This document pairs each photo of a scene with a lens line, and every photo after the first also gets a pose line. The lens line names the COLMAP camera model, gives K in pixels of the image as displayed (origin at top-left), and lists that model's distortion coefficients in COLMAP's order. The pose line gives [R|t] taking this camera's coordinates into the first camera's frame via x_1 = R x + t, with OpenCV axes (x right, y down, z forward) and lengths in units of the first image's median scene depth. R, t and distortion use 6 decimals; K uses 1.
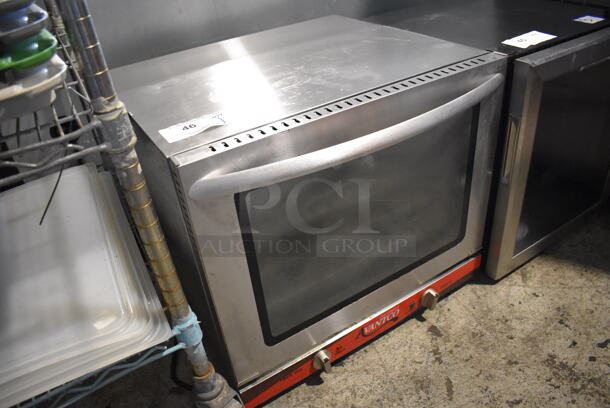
lens RADIAL K [[472.7, 0, 306.3], [0, 472.7, 206.2], [0, 0, 1]] dist [-0.090779, 0.007277]
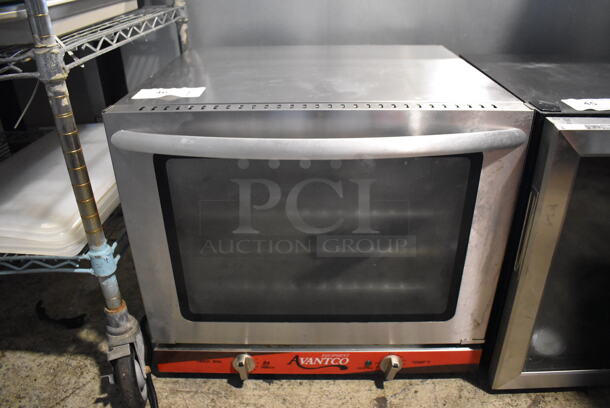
lens RADIAL K [[472.7, 0, 306.3], [0, 472.7, 206.2], [0, 0, 1]] dist [-0.090779, 0.007277]
pose [[0.836216, 0.327633, -0.439772, 0.463141], [-0.355854, 0.934339, 0.019442, -0.043904], [0.417267, 0.140237, 0.897899, 0.135523]]
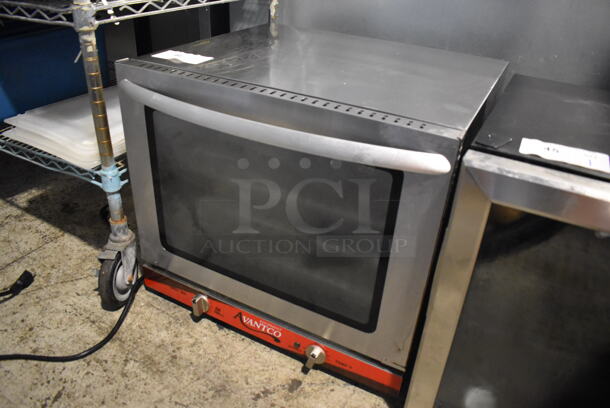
lens RADIAL K [[475.8, 0, 304.4], [0, 475.8, 204.5], [0, 0, 1]] dist [-0.090676, 0.001309]
pose [[0.492723, 0.541759, -0.680971, 0.791605], [-0.562205, 0.795495, 0.226083, -0.249076], [0.664191, 0.271449, 0.696538, 0.320577]]
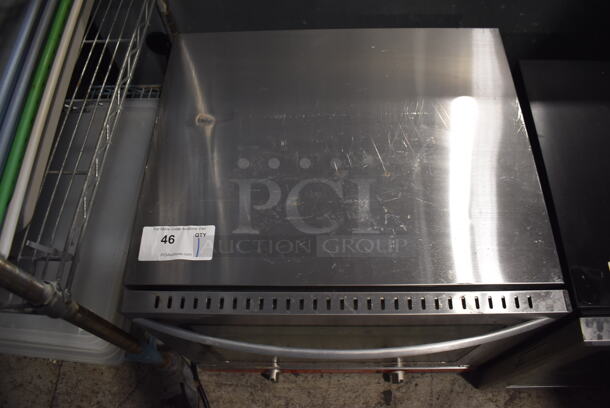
lens RADIAL K [[472.7, 0, 306.3], [0, 472.7, 206.2], [0, 0, 1]] dist [-0.090779, 0.007277]
pose [[0.839419, 0.504865, -0.201212, 0.125379], [-0.331118, 0.768657, 0.547291, -0.655962], [0.430971, -0.392782, 0.812395, 0.251112]]
